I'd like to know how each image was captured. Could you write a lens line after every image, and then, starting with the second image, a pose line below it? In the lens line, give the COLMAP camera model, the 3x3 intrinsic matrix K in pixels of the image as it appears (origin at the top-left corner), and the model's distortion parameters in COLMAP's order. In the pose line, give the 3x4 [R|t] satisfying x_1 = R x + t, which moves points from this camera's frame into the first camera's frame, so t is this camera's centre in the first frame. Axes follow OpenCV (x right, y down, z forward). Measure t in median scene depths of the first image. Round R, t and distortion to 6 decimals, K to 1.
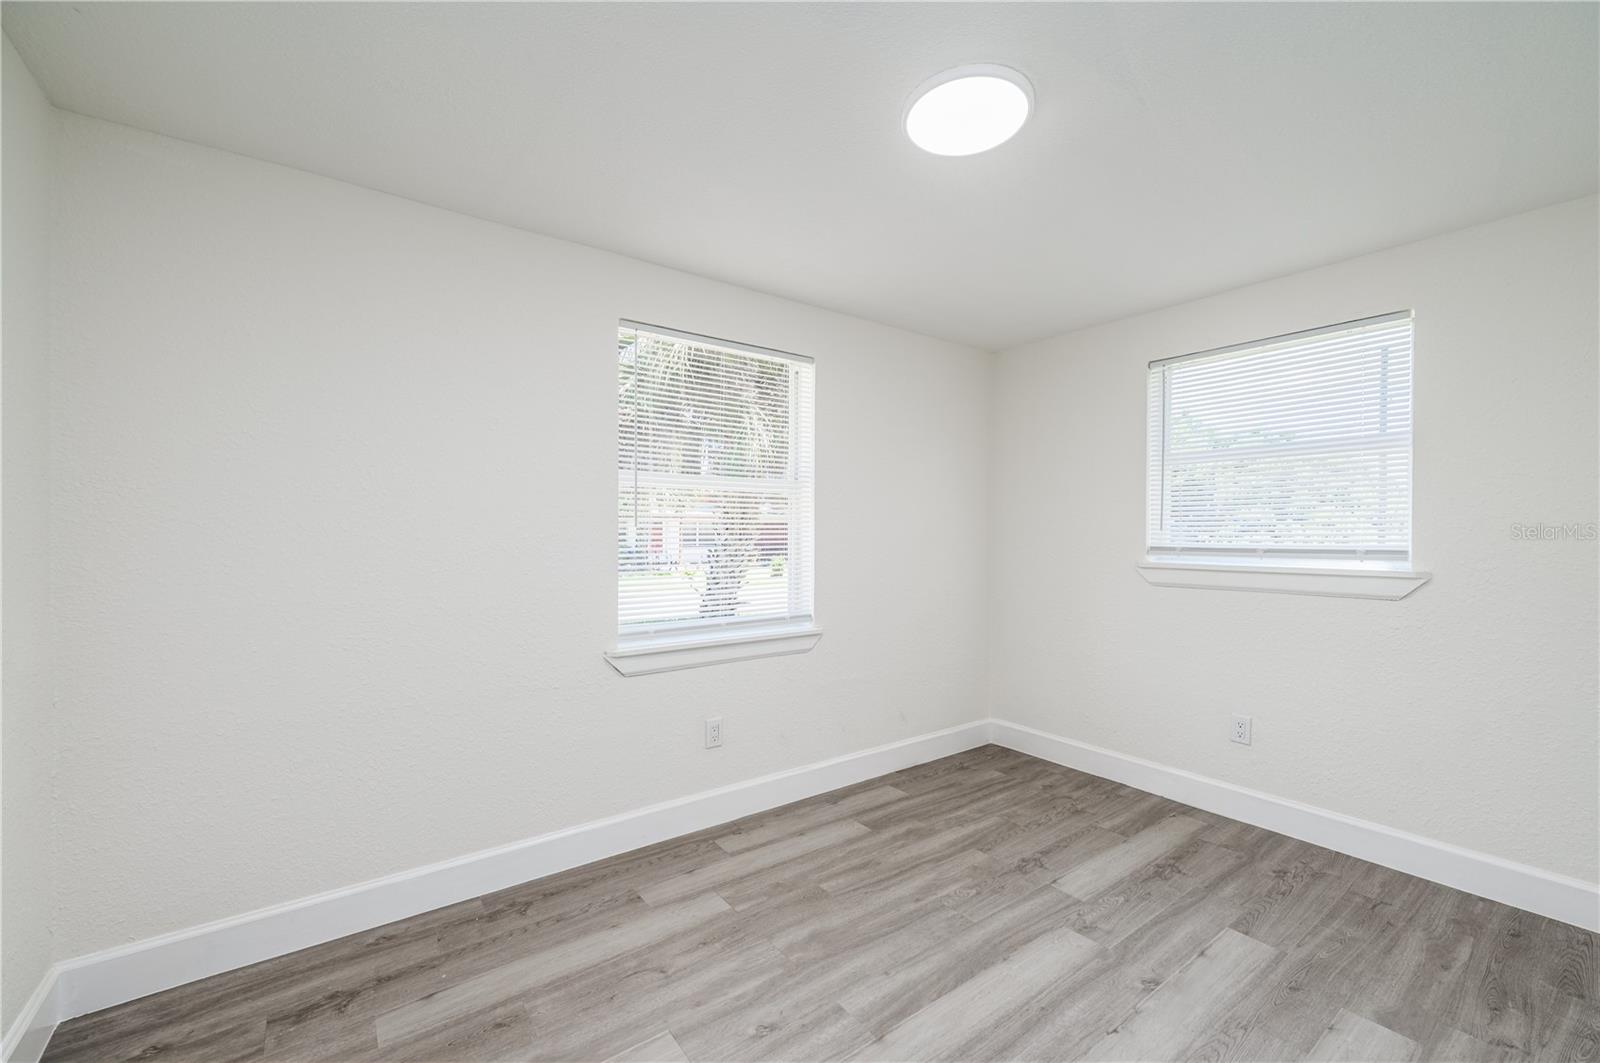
lens RADIAL K [[652.2, 0, 806.3], [0, 652.2, 529.8], [0, 0, 1]] dist [0.000647, 0.000386]
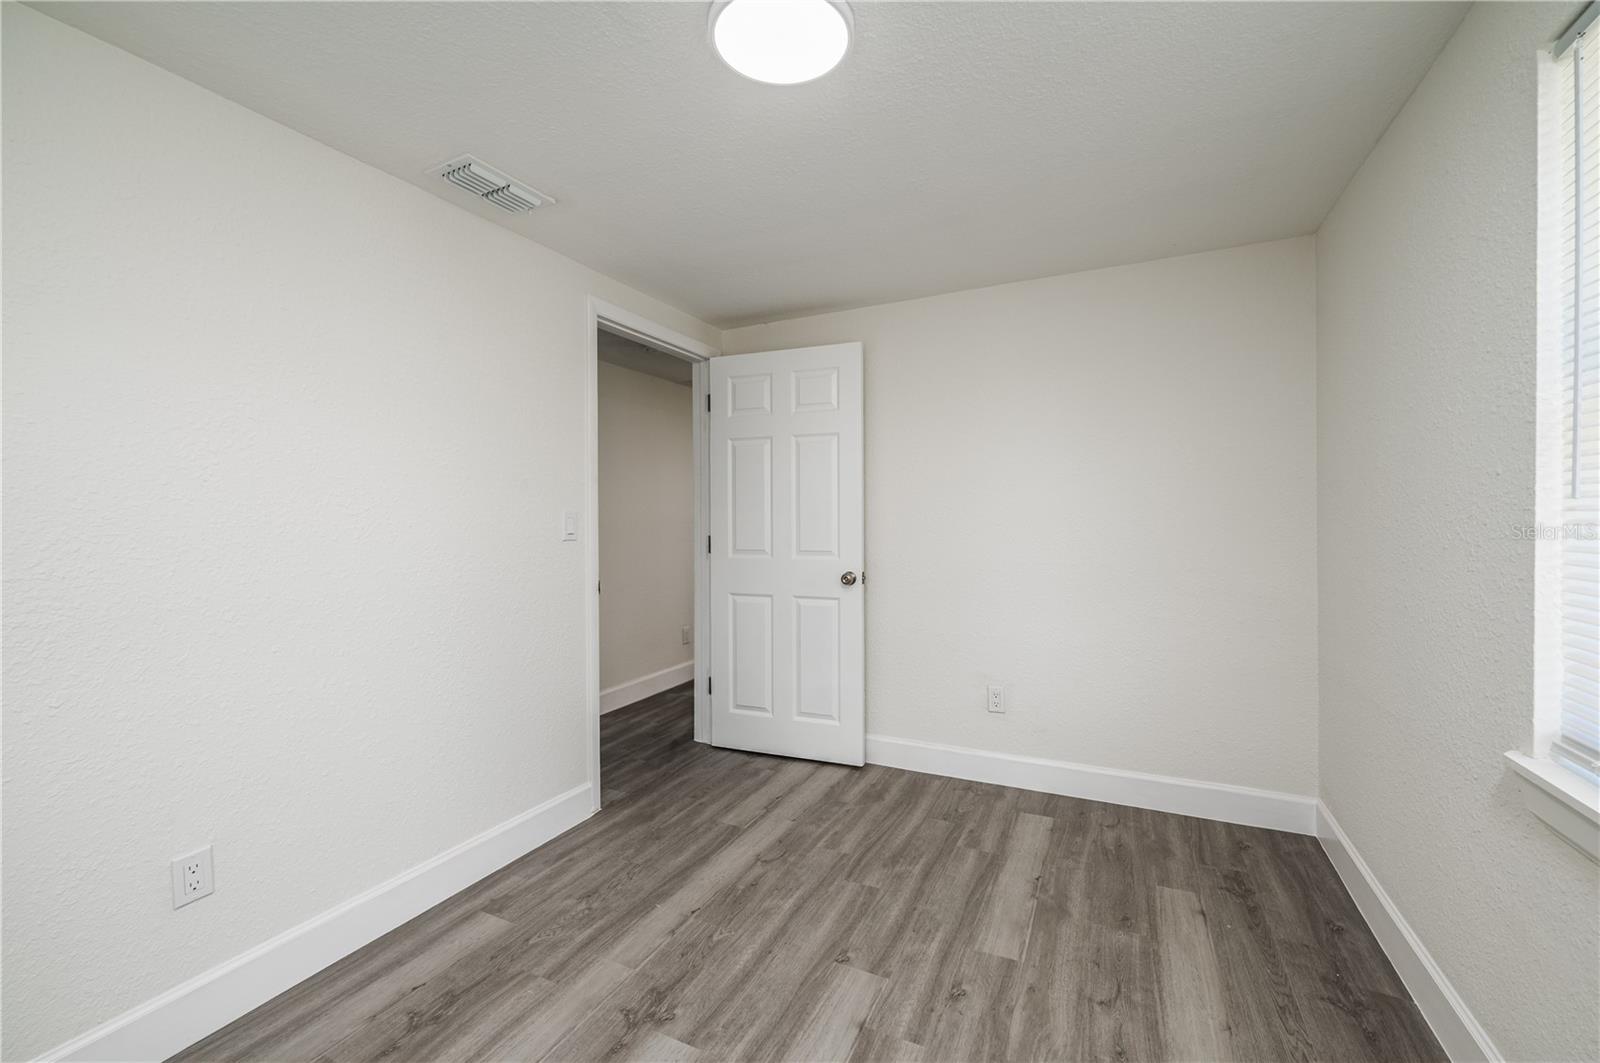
lens RADIAL K [[652.2, 0, 806.3], [0, 652.2, 529.8], [0, 0, 1]] dist [0.000647, 0.000386]
pose [[-0.889172, 0.009365, -0.457476, 0.414138], [0.001610, 0.999848, 0.017338, -0.000898], [0.457569, 0.014680, -0.889053, 1.193503]]
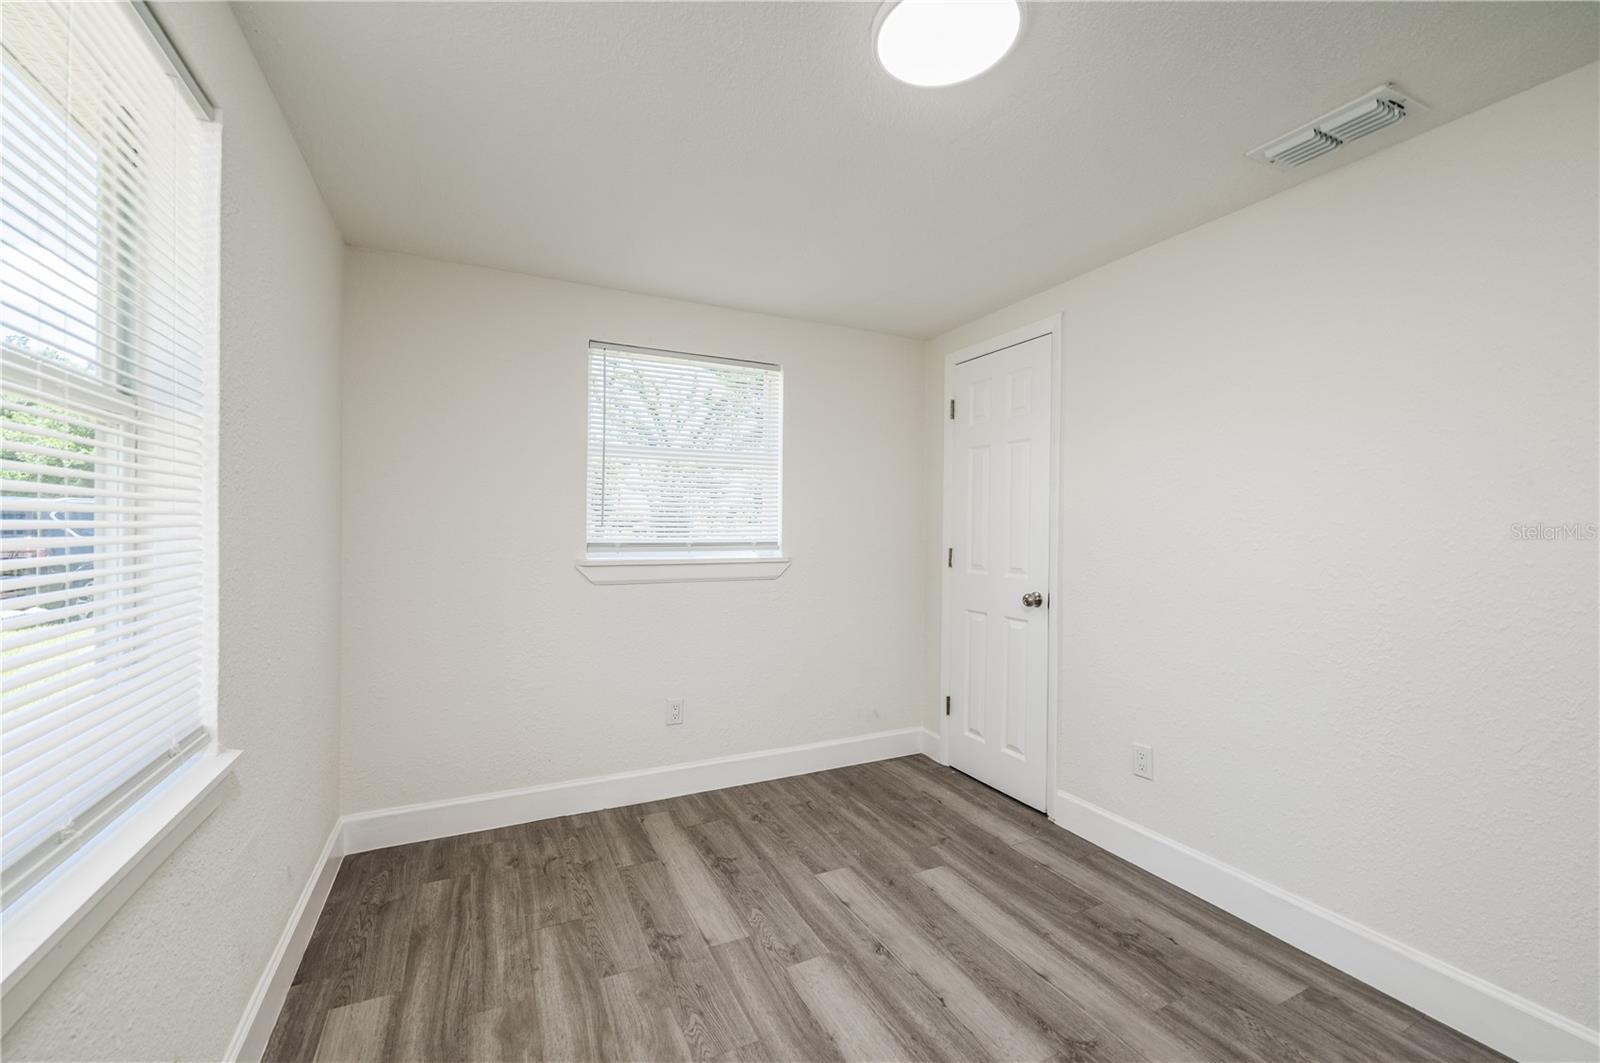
lens RADIAL K [[652.2, 0, 806.3], [0, 652.2, 529.8], [0, 0, 1]] dist [0.000647, 0.000386]
pose [[0.184295, 0.001882, 0.982869, -0.404344], [-0.011983, 0.999928, 0.000332, 0.004202], [-0.982798, -0.011839, 0.184304, 0.682840]]
